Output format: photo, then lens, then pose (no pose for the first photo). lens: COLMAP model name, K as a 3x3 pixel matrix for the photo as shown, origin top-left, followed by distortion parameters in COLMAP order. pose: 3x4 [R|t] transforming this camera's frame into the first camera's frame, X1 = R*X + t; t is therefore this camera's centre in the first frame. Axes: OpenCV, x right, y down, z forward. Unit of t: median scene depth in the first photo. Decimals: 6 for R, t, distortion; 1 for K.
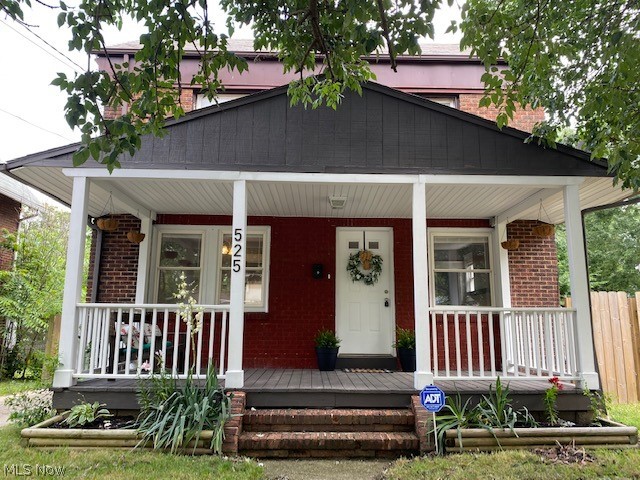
lens RADIAL K [[484.4, 0, 320.0], [0, 484.4, 246.8], [0, 0, 1]] dist [-0.000824, -0.001385]
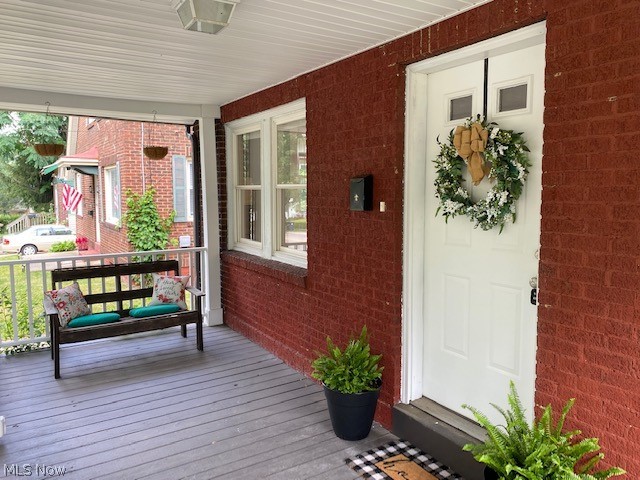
lens RADIAL K [[485.8, 0, 316.6], [0, 485.8, 241.3], [0, 0, 1]] dist [0.008316, -0.007681]
pose [[0.507255, 0.077998, -0.858259, 0.444056], [0.152304, 0.972107, 0.178360, 0.015411], [0.848231, -0.221190, 0.481226, 1.028101]]
